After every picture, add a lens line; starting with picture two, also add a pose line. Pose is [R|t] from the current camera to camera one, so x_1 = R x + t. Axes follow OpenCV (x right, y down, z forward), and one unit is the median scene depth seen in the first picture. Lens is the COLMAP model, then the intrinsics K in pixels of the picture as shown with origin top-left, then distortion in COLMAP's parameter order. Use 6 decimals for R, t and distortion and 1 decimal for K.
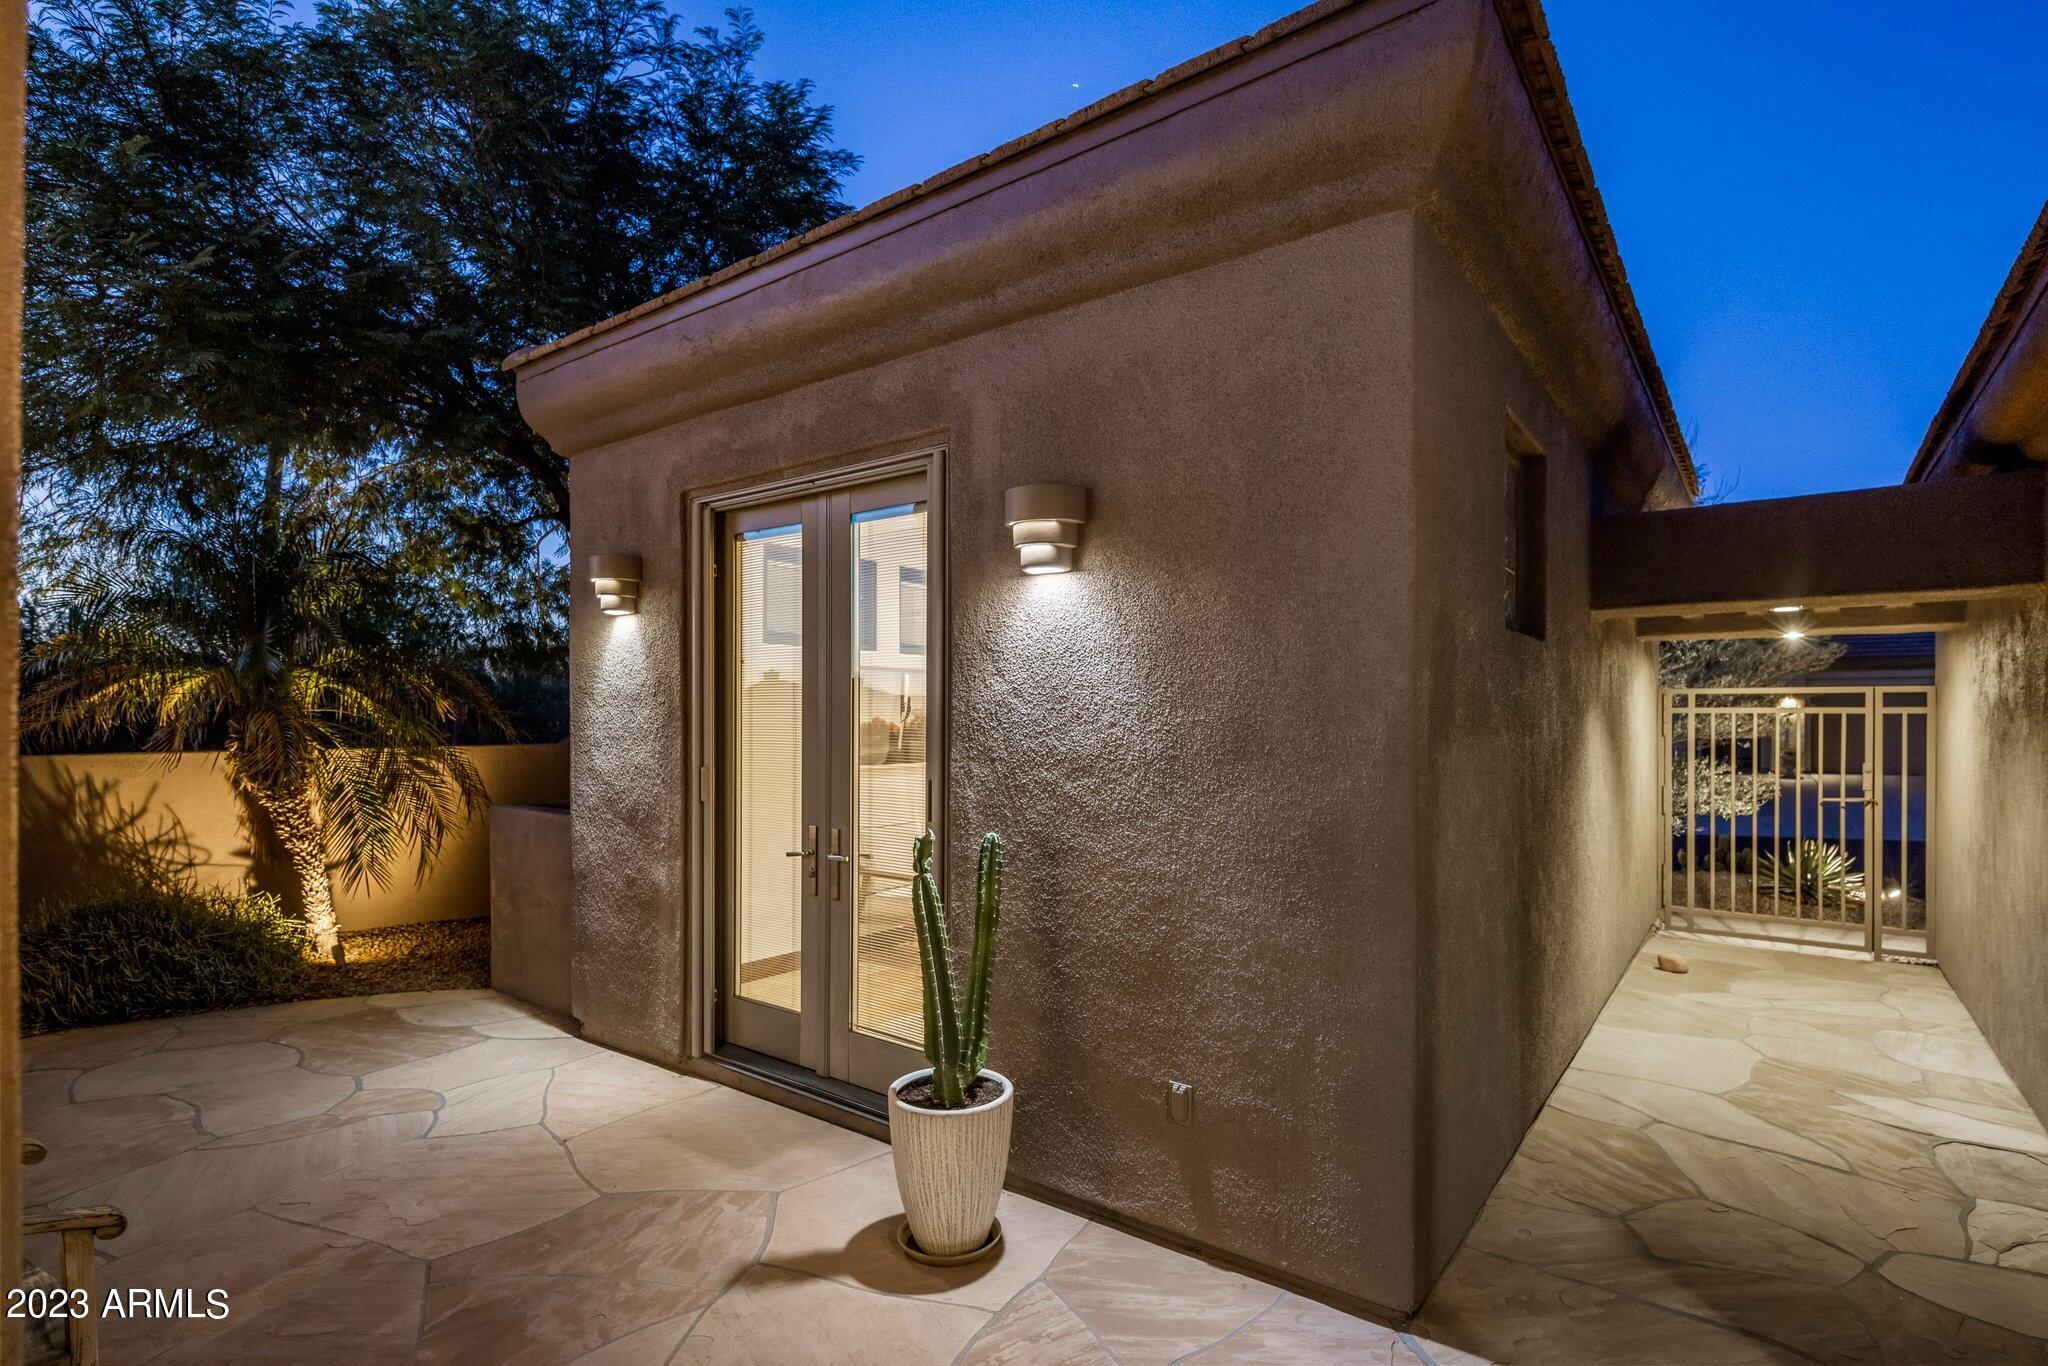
lens RADIAL K [[992.0, 0, 1036.8], [0, 992.0, 720.7], [0, 0, 1]] dist [0.008690, -0.003989]
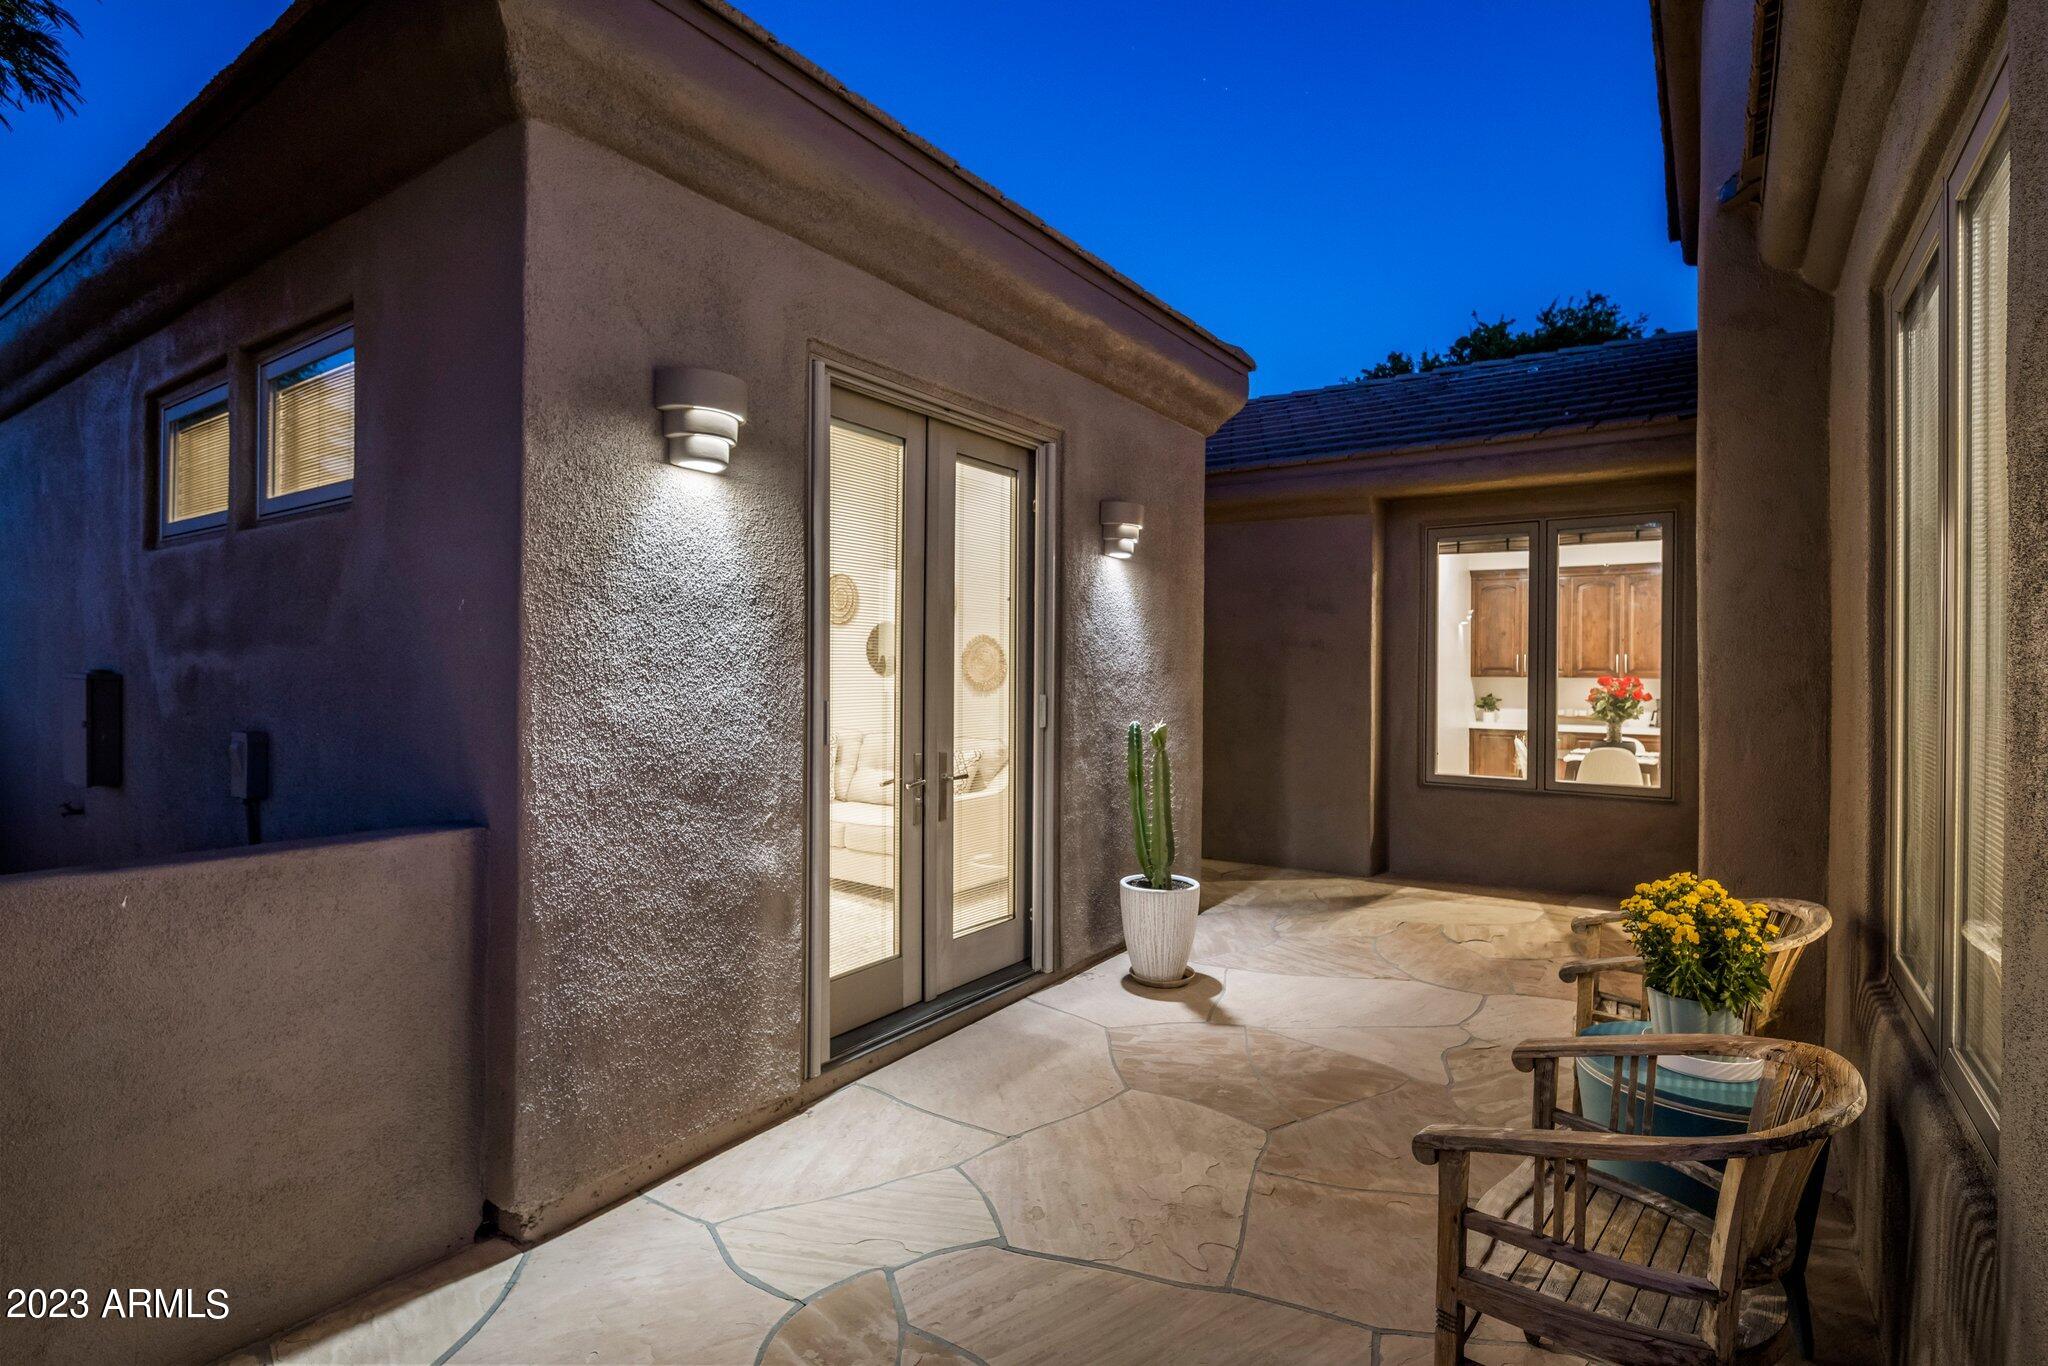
lens RADIAL K [[992.0, 0, 1028.5], [0, 992.0, 674.0], [0, 0, 1]] dist [0.008690, -0.003989]
pose [[-0.045184, -0.008338, 0.998944, -1.351277], [-0.003545, 0.999960, 0.008186, 0.021856], [-0.998972, -0.003172, -0.045212, 1.049687]]
